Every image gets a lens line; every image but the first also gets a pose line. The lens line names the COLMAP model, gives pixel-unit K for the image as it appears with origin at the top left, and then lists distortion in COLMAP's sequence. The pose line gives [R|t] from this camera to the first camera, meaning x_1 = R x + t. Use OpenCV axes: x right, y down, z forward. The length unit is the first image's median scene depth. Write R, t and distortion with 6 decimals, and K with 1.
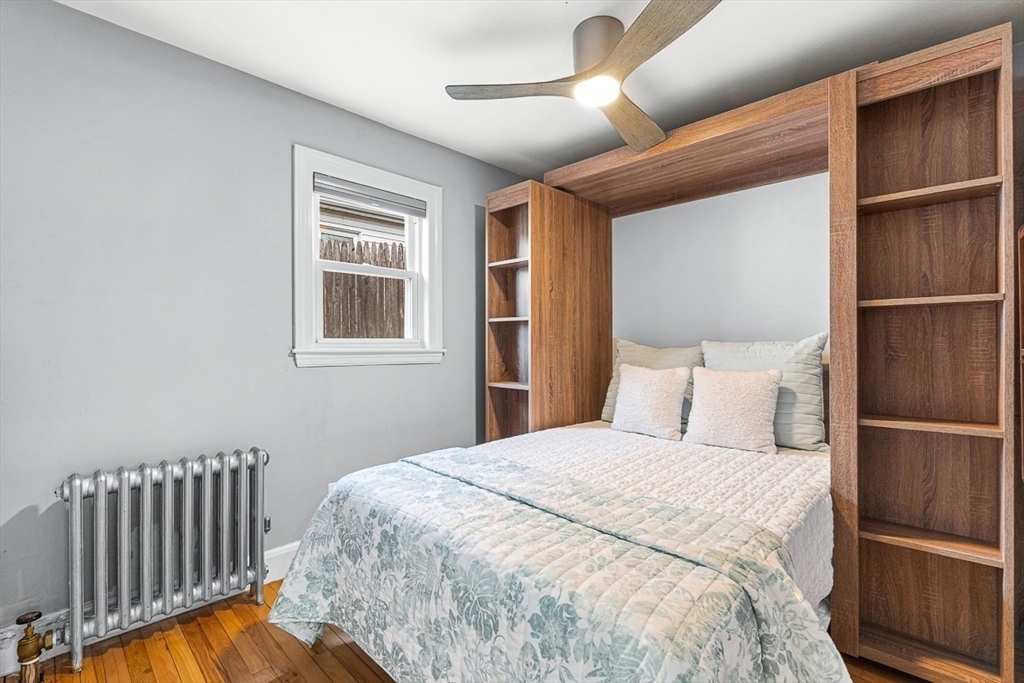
lens RADIAL K [[461.4, 0, 513.6], [0, 461.4, 339.0], [0, 0, 1]] dist [-0.001352, 0.000452]
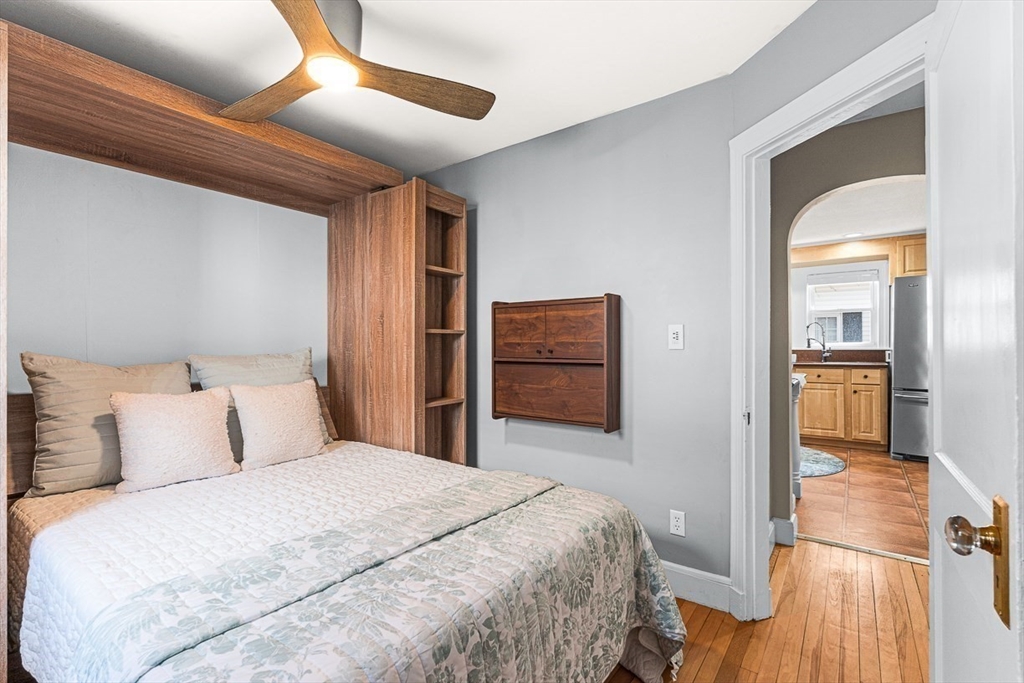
lens RADIAL K [[466.0, 0, 512.0], [0, 466.0, 341.5], [0, 0, 1]] dist [0.000435, -0.000102]
pose [[-0.136591, 0.013526, 0.990535, -0.883409], [-0.001985, 0.999901, -0.013928, -0.019216], [-0.990625, -0.003869, -0.136551, 0.948871]]
